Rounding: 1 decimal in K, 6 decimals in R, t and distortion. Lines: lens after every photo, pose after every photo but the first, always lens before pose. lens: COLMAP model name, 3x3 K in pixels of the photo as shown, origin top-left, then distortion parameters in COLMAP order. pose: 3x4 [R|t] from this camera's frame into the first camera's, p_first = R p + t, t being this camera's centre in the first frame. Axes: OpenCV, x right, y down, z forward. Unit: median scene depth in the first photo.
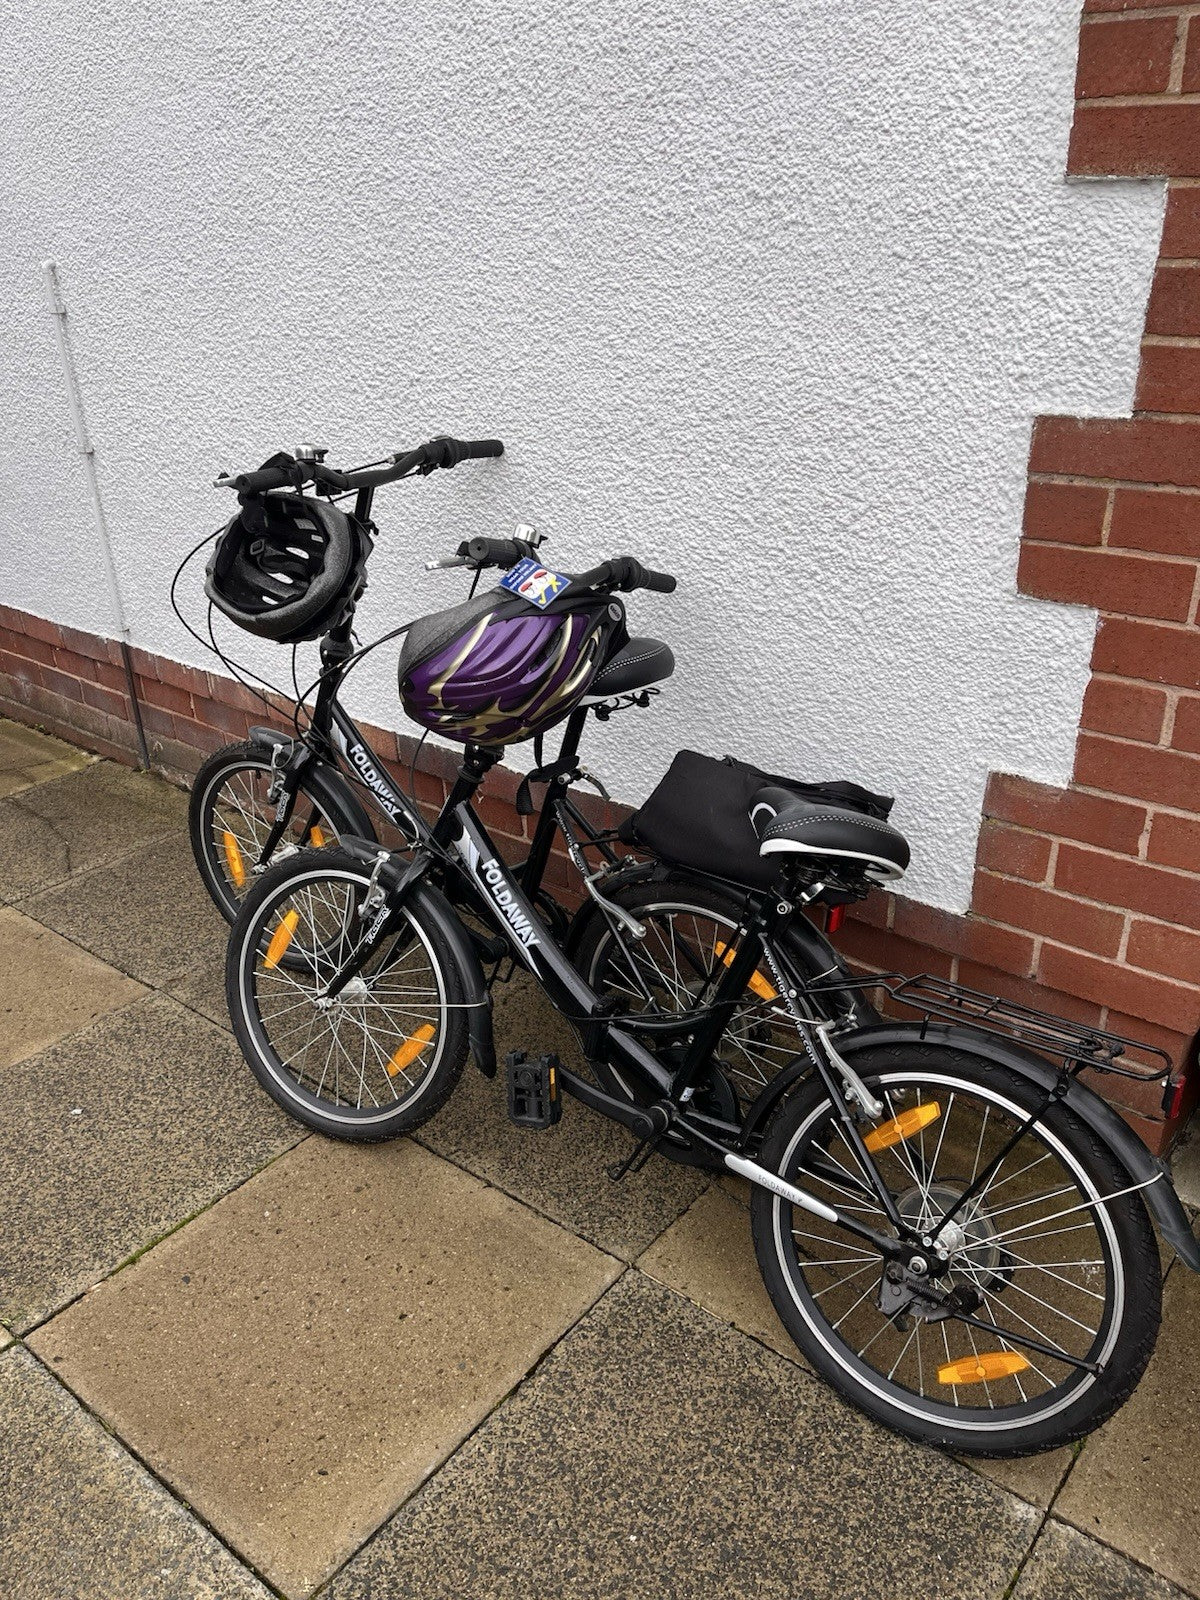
lens RADIAL K [[1222.2, 0, 586.8], [0, 1222.2, 789.4], [0, 0, 1]] dist [0.063586, -0.097315]
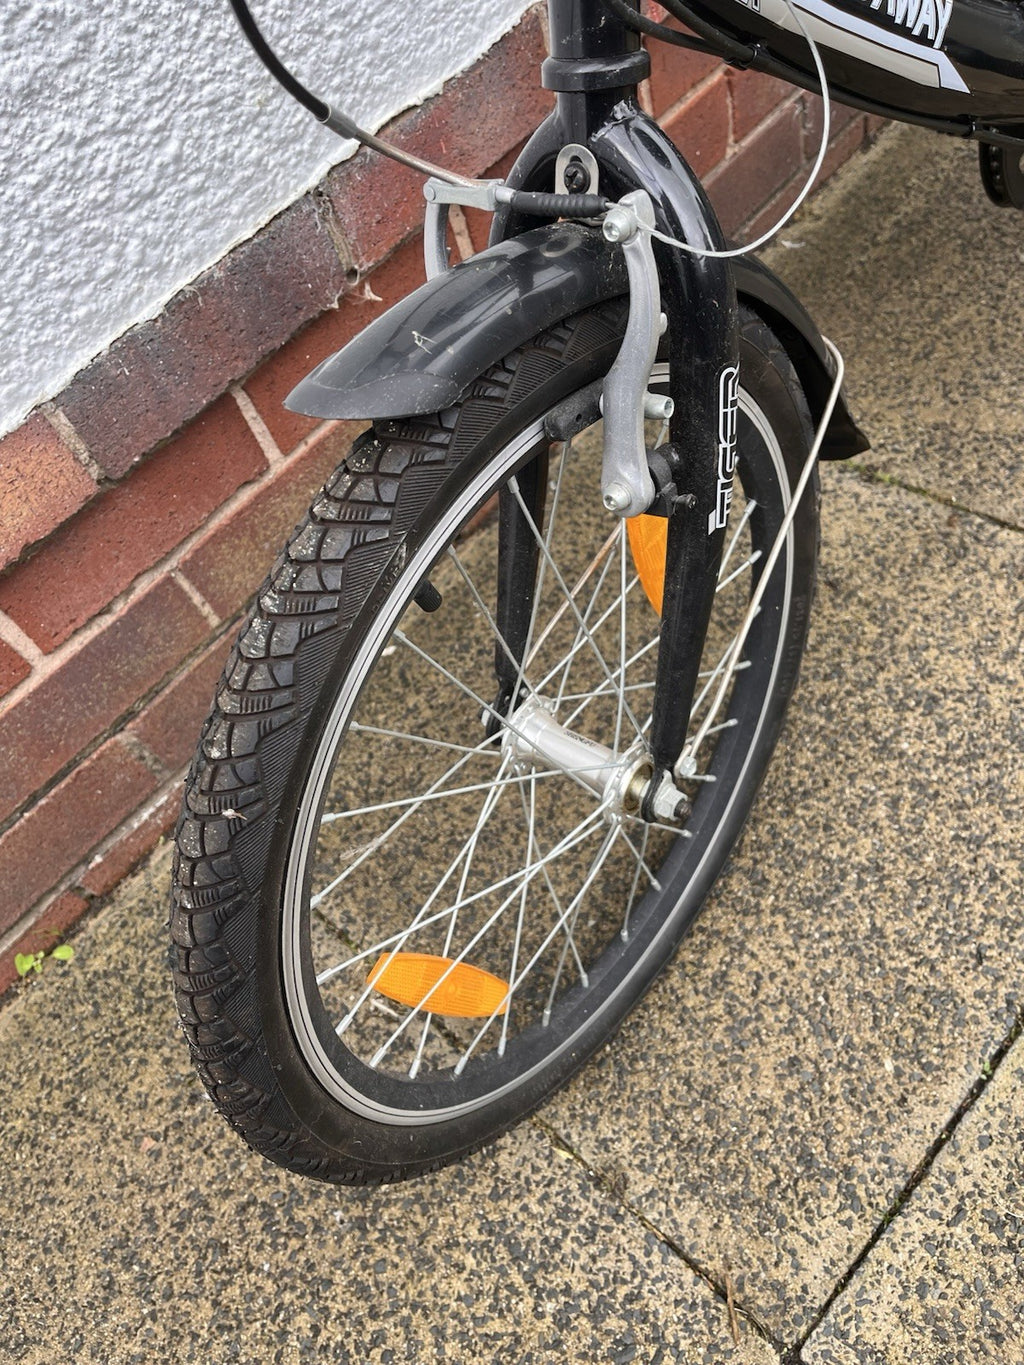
lens RADIAL K [[1042.7, 0, 506.2], [0, 1042.7, 692.9], [0, 0, 1]] dist [0.063586, -0.097315]
pose [[0.071137, -0.809005, 0.583482, -0.478709], [0.637414, 0.486812, 0.597258, -0.126400], [-0.767231, 0.329432, 0.550301, 1.121647]]
